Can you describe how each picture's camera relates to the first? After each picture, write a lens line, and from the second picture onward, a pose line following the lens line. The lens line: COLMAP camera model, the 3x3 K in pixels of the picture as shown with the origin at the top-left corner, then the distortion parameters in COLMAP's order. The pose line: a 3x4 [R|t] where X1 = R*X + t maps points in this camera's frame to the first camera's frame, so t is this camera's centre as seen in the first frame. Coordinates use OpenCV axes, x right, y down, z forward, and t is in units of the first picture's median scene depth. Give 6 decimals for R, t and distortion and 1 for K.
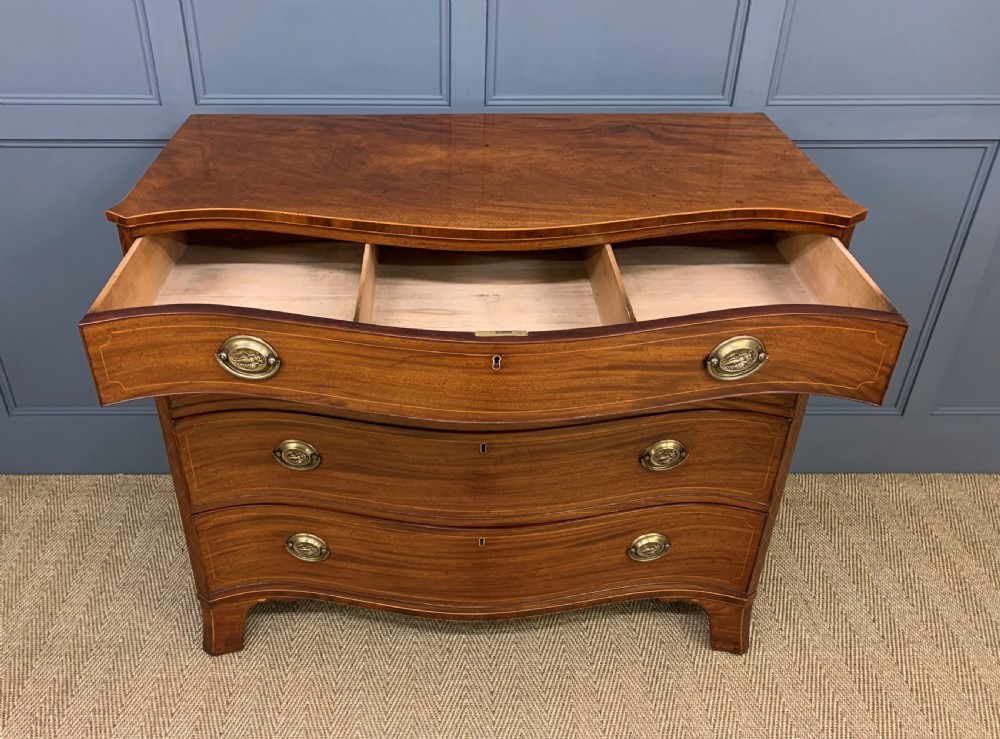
lens RADIAL K [[898.9, 0, 446.7], [0, 898.9, 384.1], [0, 0, 1]] dist [0.022127, -0.008183]
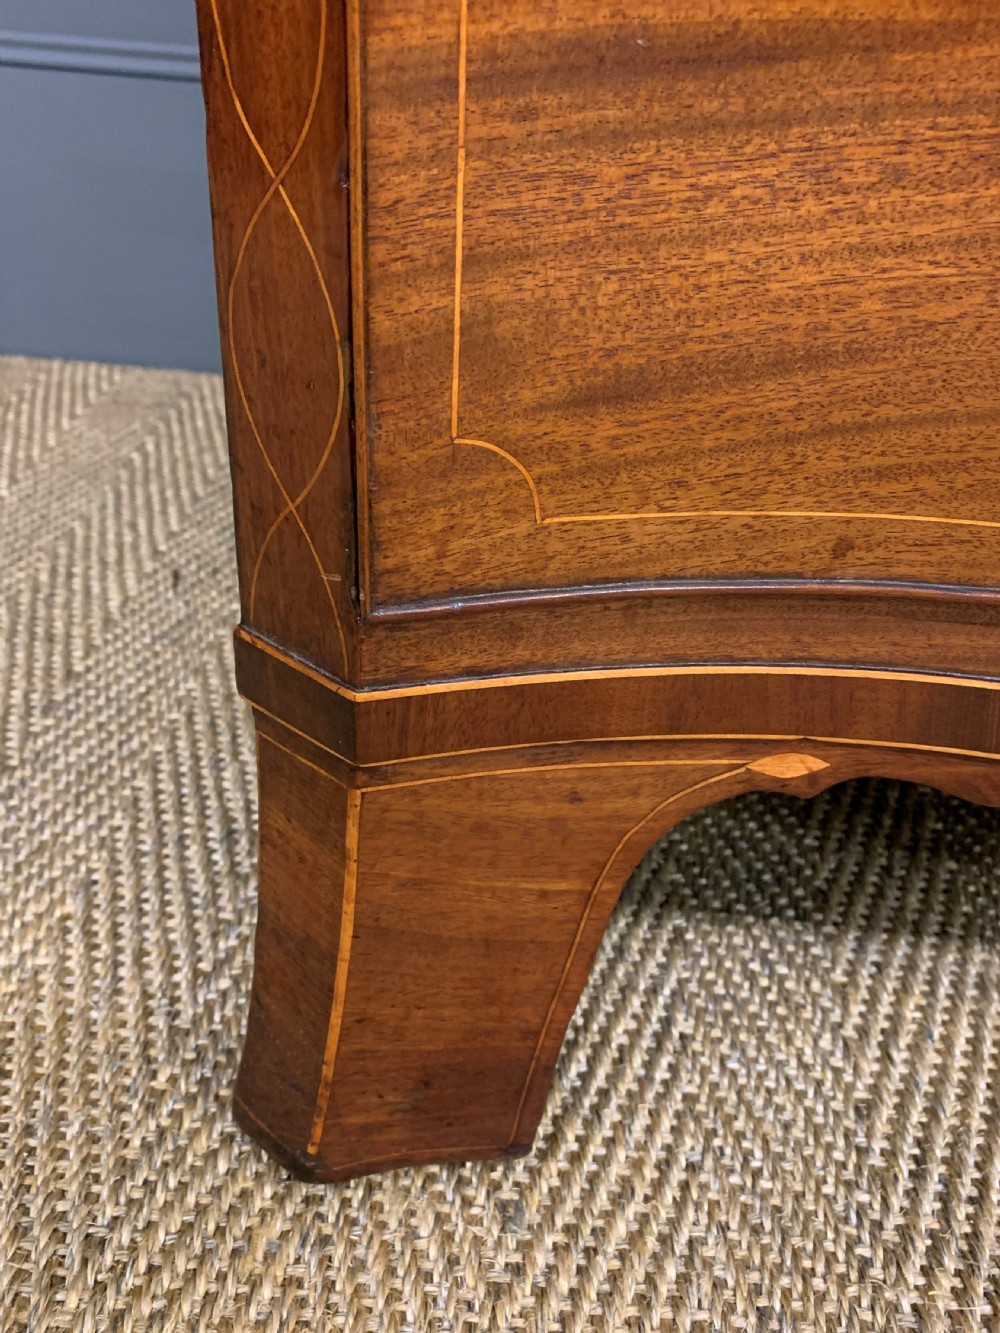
lens RADIAL K [[1198.0, 0, 507.9], [0, 1198.0, 646.3], [0, 0, 1]] dist [0.008937, -0.014471]
pose [[0.993917, 0.098816, -0.048615, -0.236583], [-0.099990, 0.994738, -0.022338, 0.233623], [0.046152, 0.027063, 0.998568, 0.853691]]
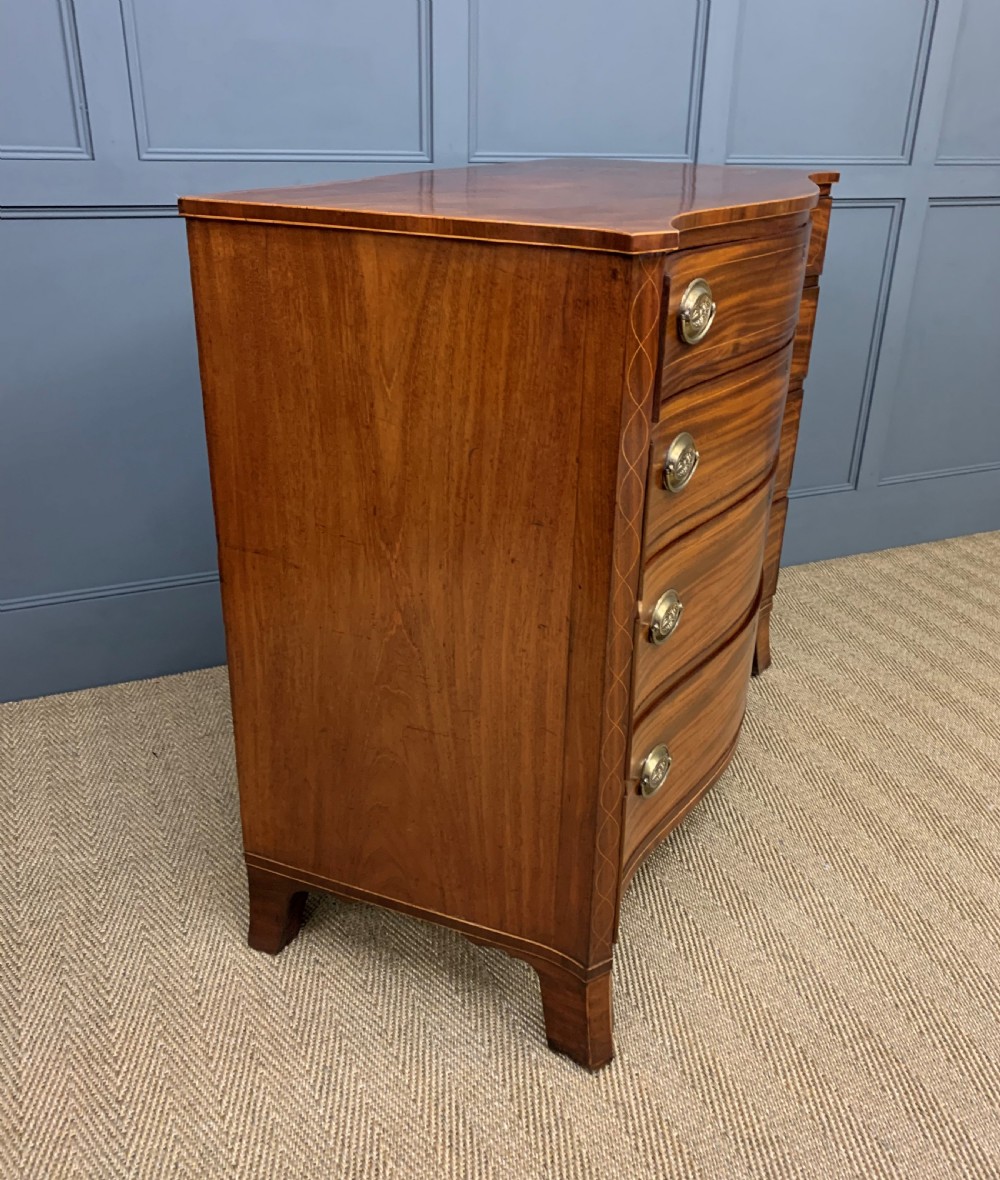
lens RADIAL K [[1059.3, 0, 520.0], [0, 1059.3, 575.7], [0, 0, 1]] dist [0.023769, -0.000326]
pose [[0.913662, -0.146436, 0.379182, -0.387245], [0.205715, 0.971148, -0.120637, 0.245417], [-0.350576, 0.188225, 0.917425, 0.065438]]
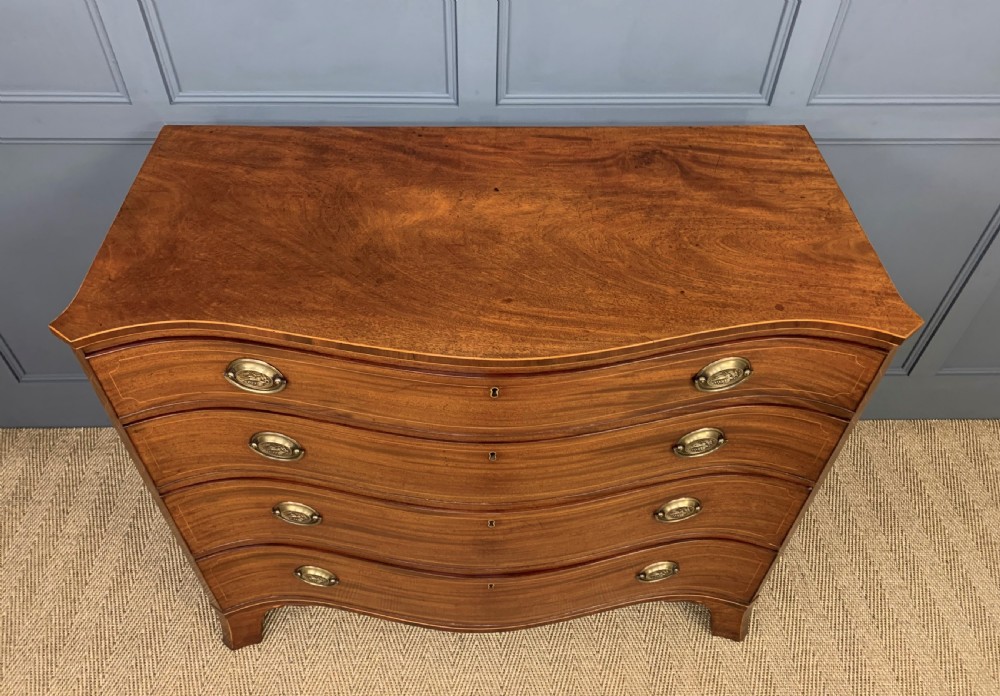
lens RADIAL K [[784.0, 0, 493.8], [0, 784.0, 320.3], [0, 0, 1]] dist [0.017325, 0.002669]
pose [[0.999759, -0.003007, 0.021757, 0.022075], [-0.001566, 0.978302, 0.207178, -0.263782], [-0.021908, -0.207162, 0.978061, 0.192304]]
